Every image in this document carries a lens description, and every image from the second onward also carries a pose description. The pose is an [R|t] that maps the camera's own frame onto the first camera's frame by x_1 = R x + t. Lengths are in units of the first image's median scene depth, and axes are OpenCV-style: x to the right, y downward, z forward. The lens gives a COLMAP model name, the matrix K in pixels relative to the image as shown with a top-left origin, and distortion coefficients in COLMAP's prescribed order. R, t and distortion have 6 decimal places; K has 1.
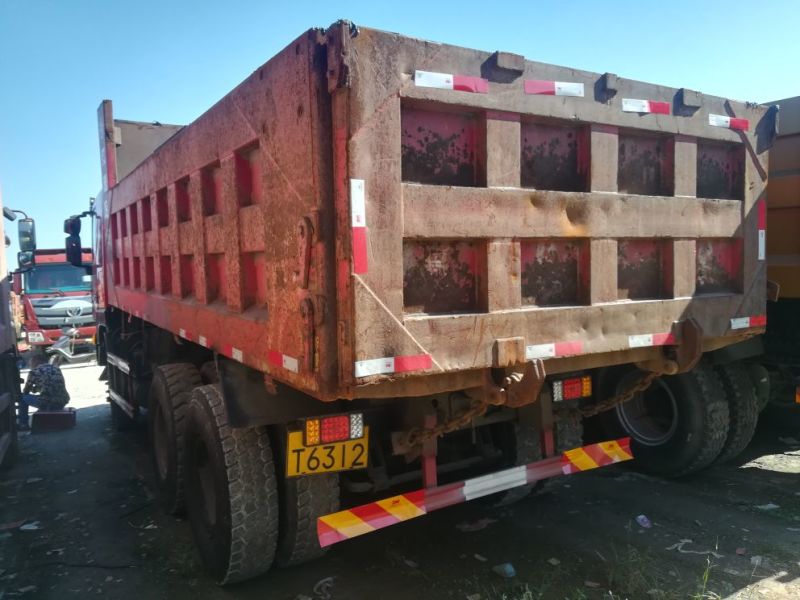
lens RADIAL K [[617.5, 0, 402.8], [0, 617.5, 295.9], [0, 0, 1]] dist [0.073094, -0.137562]
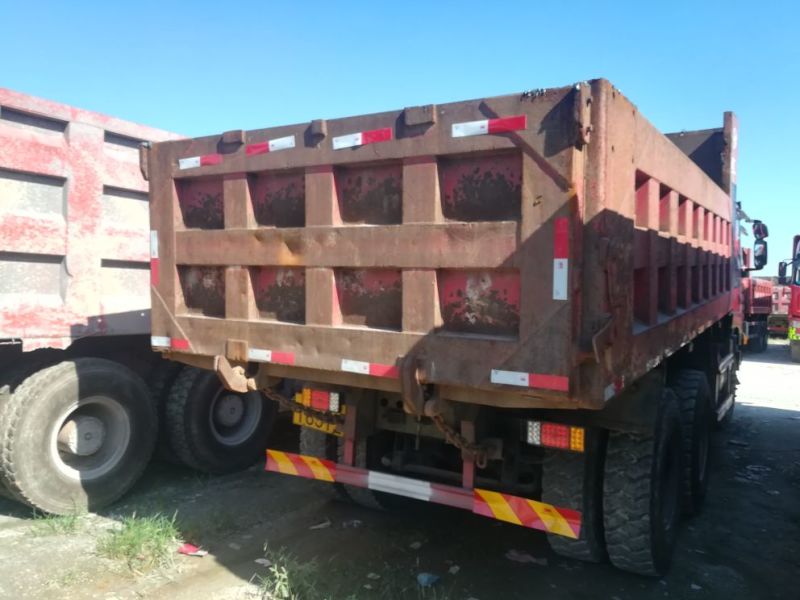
lens RADIAL K [[617.5, 0, 402.8], [0, 617.5, 295.9], [0, 0, 1]] dist [0.073094, -0.137562]
pose [[0.478536, 0.071314, -0.875167, 1.325062], [-0.067327, 0.996742, 0.044407, -0.096787], [0.875483, 0.037672, 0.481778, 0.577315]]
